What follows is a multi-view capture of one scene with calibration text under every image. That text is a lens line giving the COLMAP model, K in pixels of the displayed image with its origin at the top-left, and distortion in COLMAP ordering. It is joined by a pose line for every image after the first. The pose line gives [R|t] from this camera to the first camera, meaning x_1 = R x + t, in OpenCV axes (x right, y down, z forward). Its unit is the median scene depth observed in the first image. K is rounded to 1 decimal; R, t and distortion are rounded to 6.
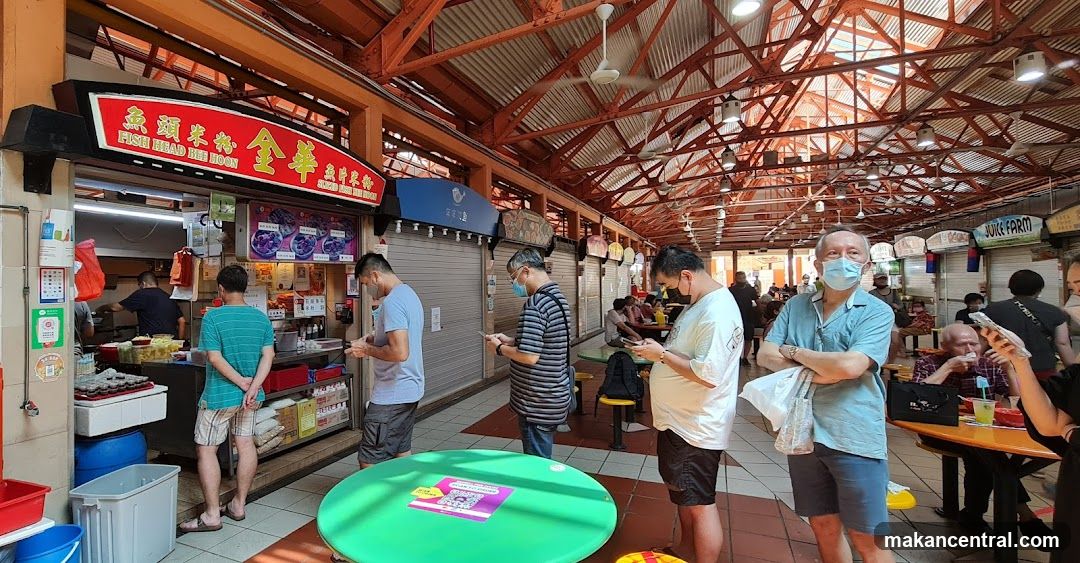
lens RADIAL K [[523.3, 0, 482.2], [0, 523.3, 282.9], [0, 0, 1]] dist [-0.005885, 0.001014]
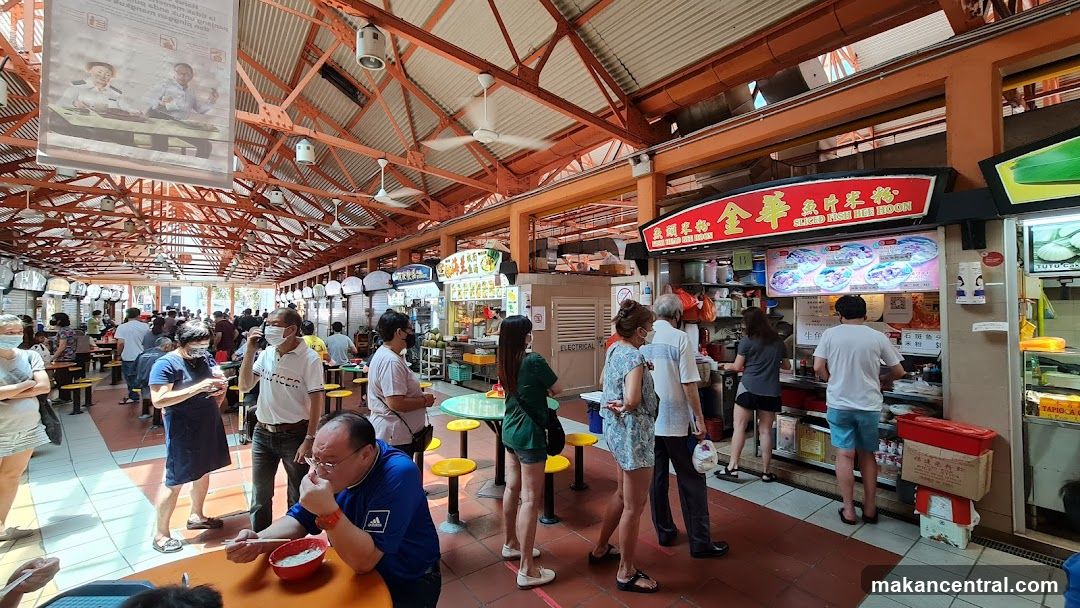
lens RADIAL K [[435.5, 0, 555.3], [0, 435.5, 288.0], [0, 0, 1]] dist [0.001602, -0.000267]
pose [[-0.459340, -0.025636, -0.887890, 0.805267], [0.008110, 0.999421, -0.033052, -0.034898], [0.888223, -0.022383, -0.458866, 1.100042]]
